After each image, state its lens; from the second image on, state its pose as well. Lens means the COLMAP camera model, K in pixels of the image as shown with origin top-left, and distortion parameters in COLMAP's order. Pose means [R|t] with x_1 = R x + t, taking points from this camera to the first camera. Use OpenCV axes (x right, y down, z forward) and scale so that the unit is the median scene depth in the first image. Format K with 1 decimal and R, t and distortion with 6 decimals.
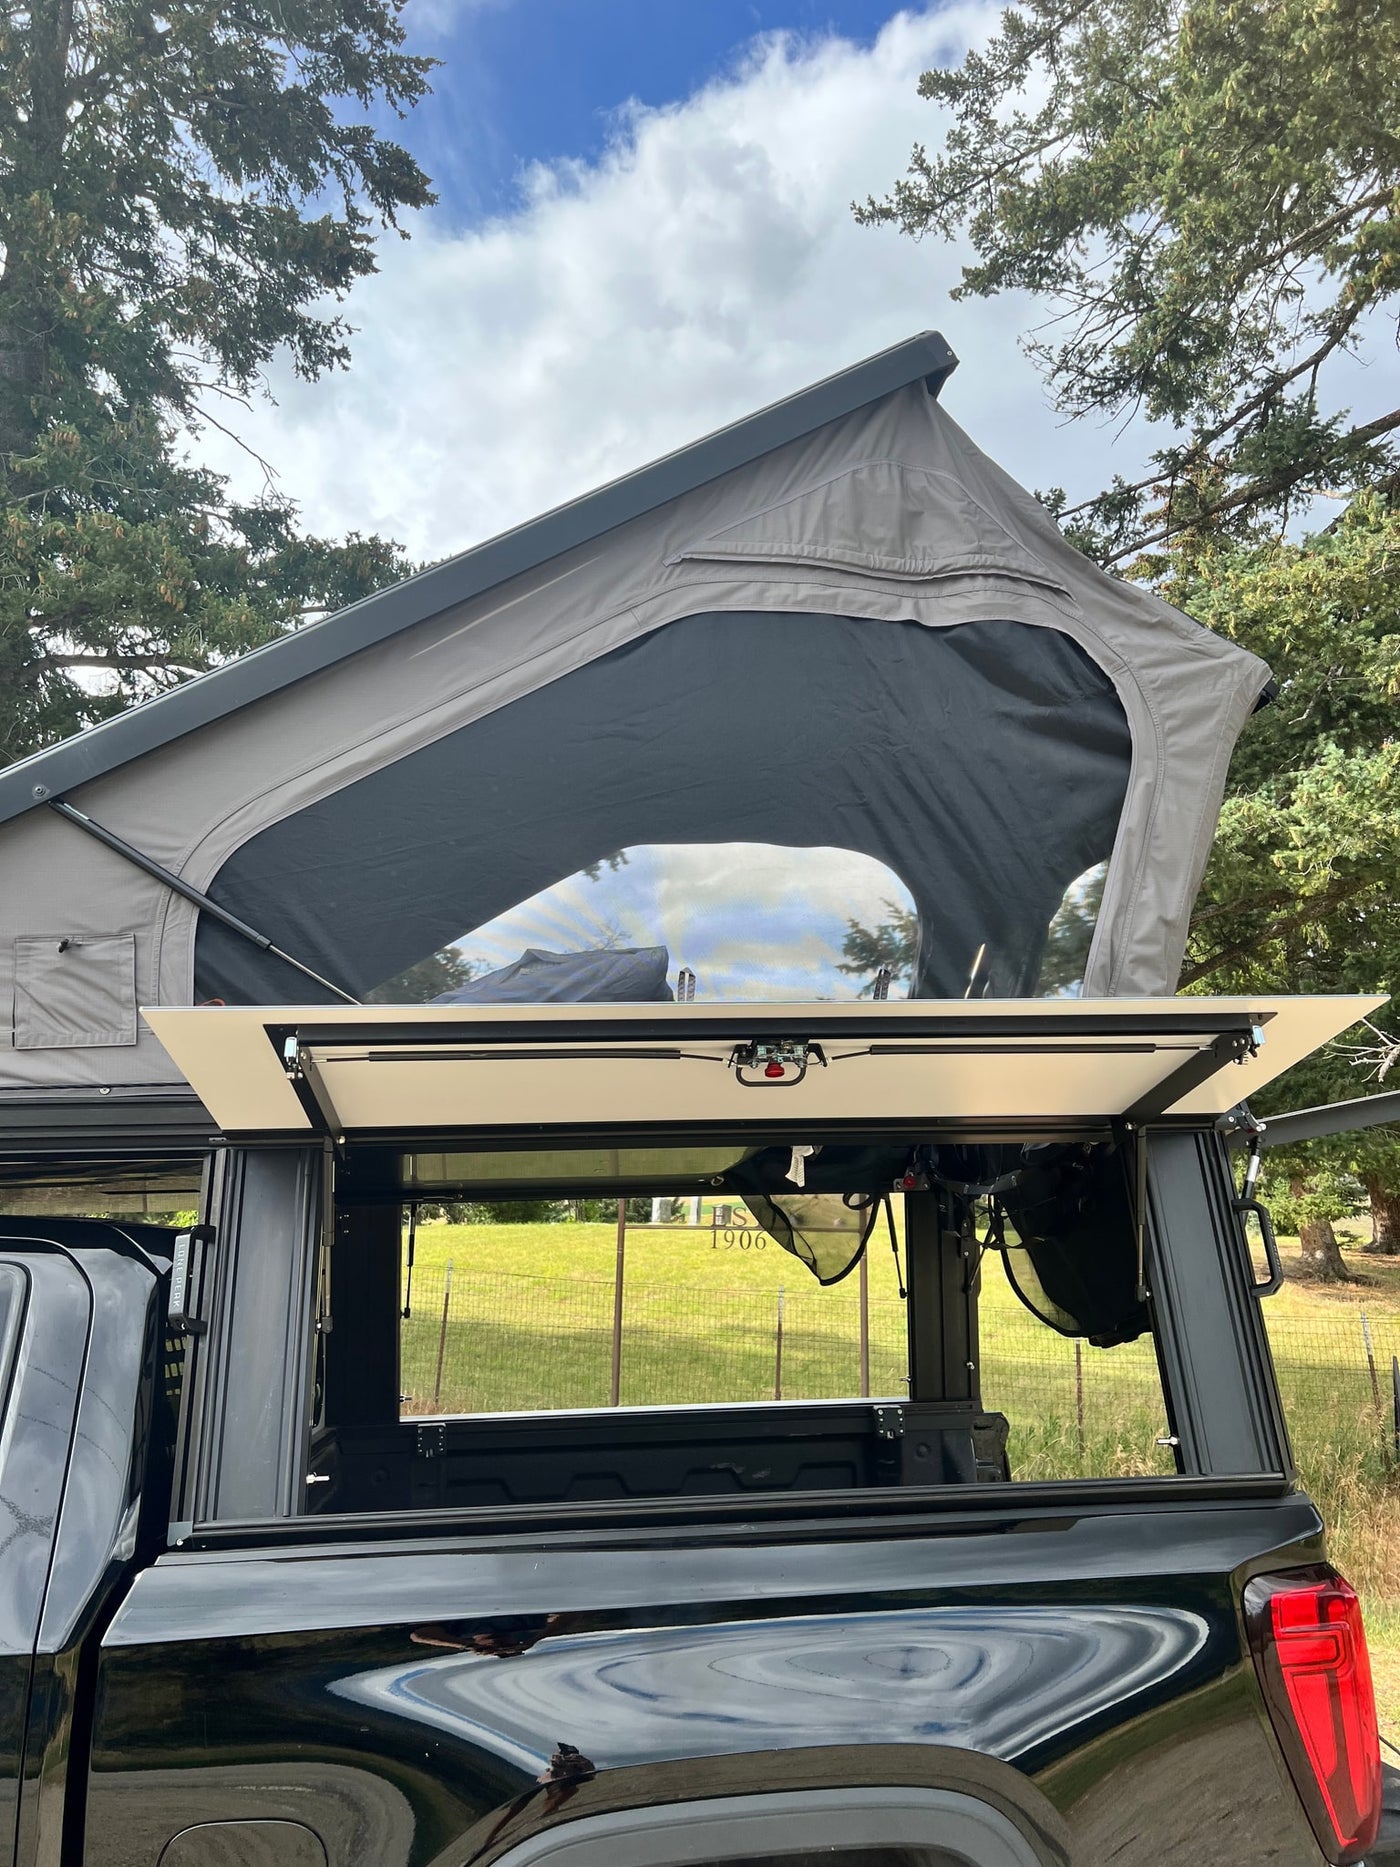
lens RADIAL K [[1486.6, 0, 652.5], [0, 1486.6, 903.2], [0, 0, 1]] dist [0.034690, -0.055375]
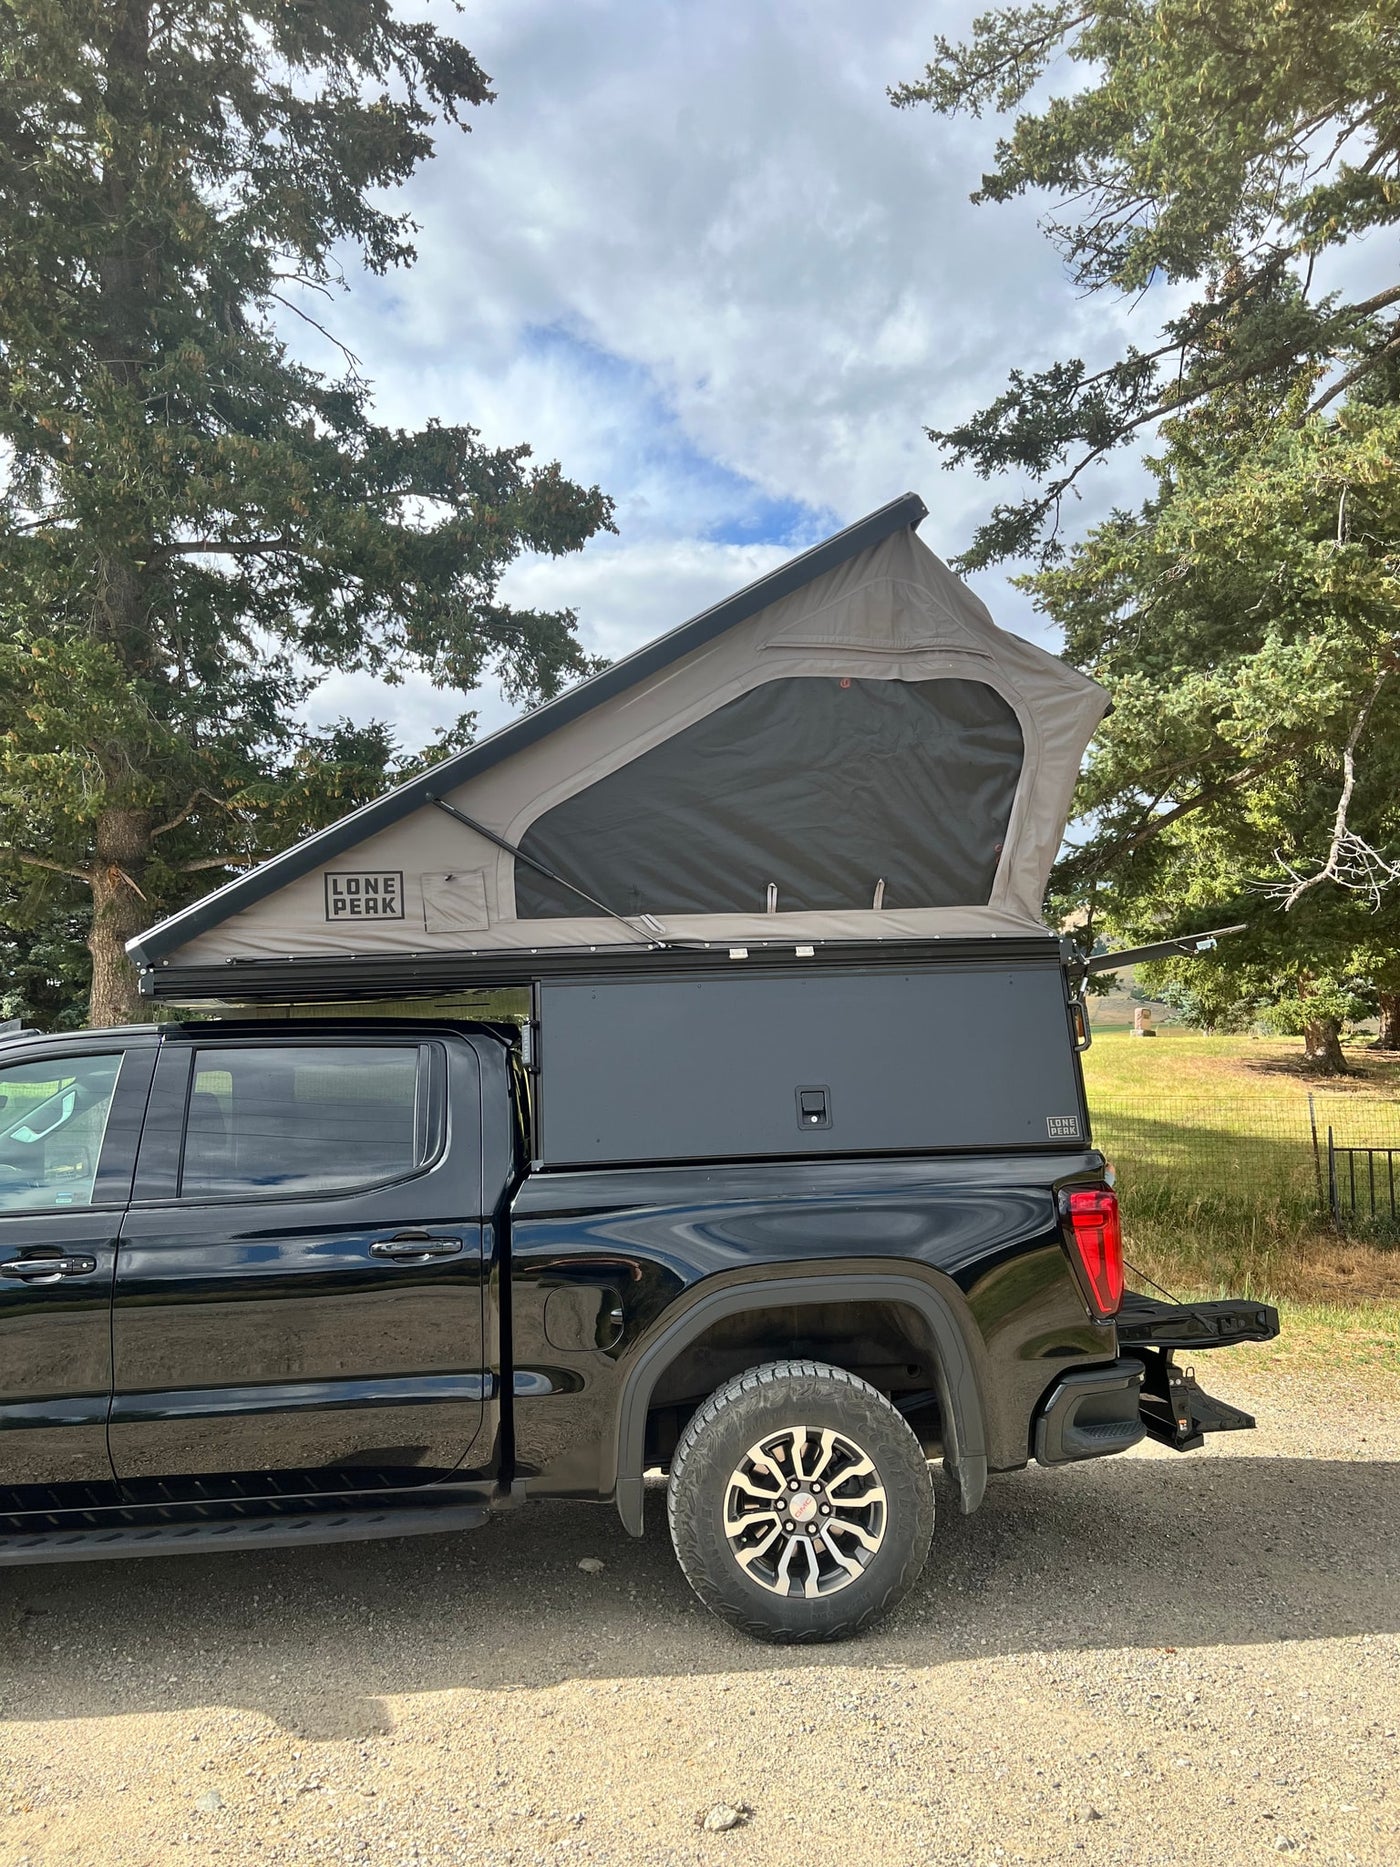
lens RADIAL K [[1486.6, 0, 652.5], [0, 1486.6, 903.2], [0, 0, 1]] dist [0.034690, -0.055375]
pose [[0.999389, -0.018827, -0.029446, -0.017445], [0.022277, 0.992329, 0.121604, -0.037176], [0.026931, -0.122186, 0.992142, -0.198159]]
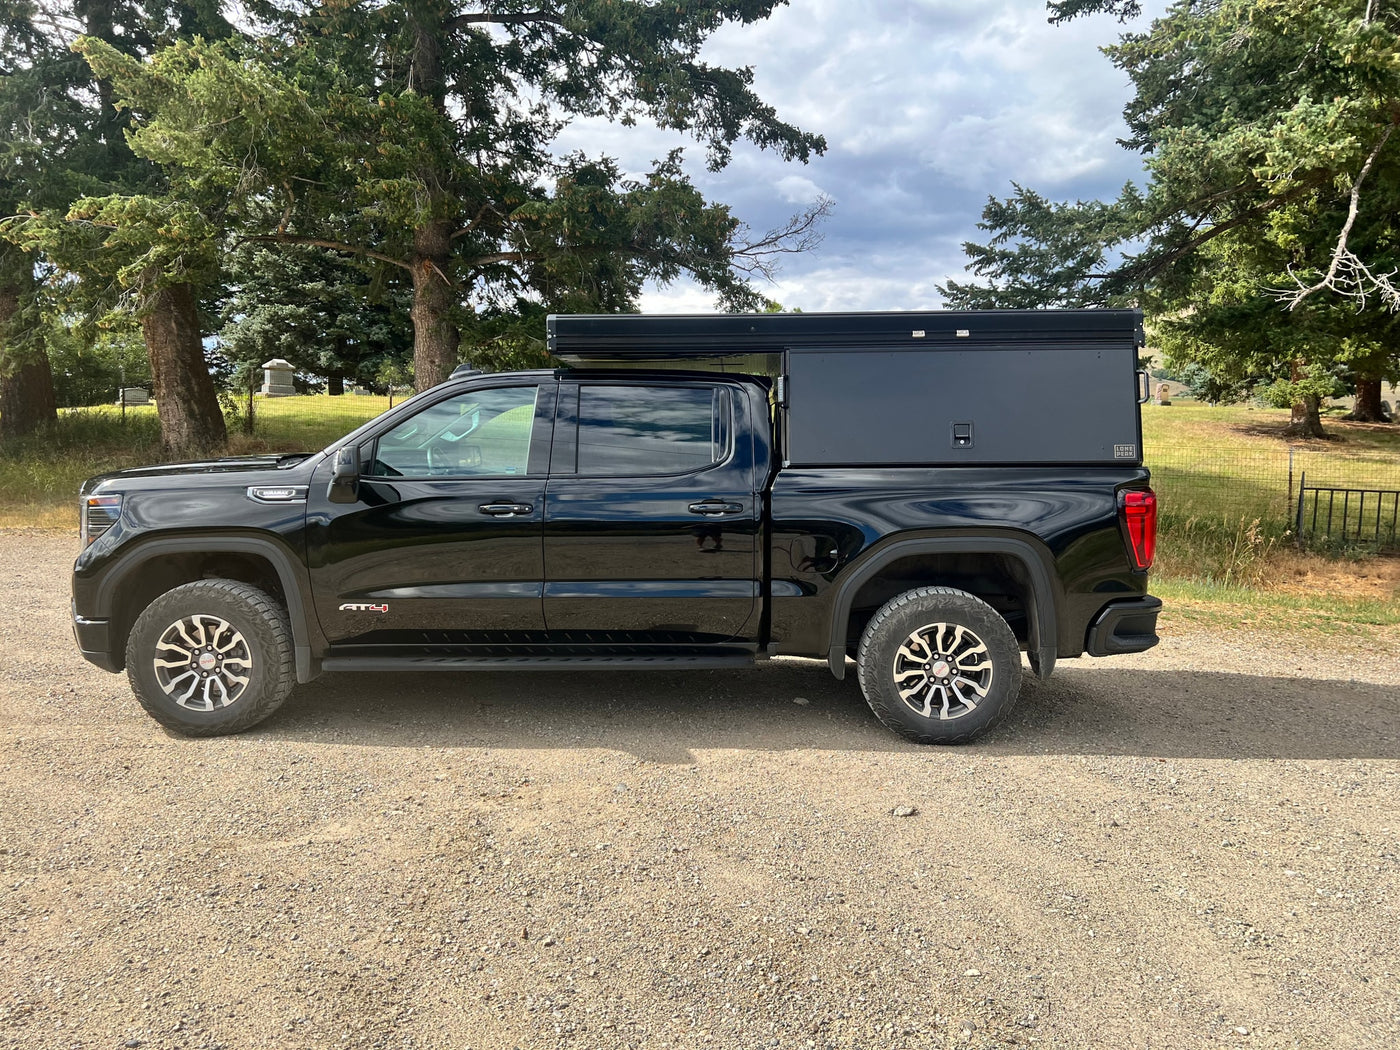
lens RADIAL K [[1108.3, 0, 667.3], [0, 1108.3, 505.8], [0, 0, 1]] dist [0.043659, -0.061932]
pose [[0.991553, 0.027050, -0.126850, -0.043403], [0.013107, 0.952107, 0.305484, -0.047138], [0.129038, -0.304567, 0.943710, -0.261659]]
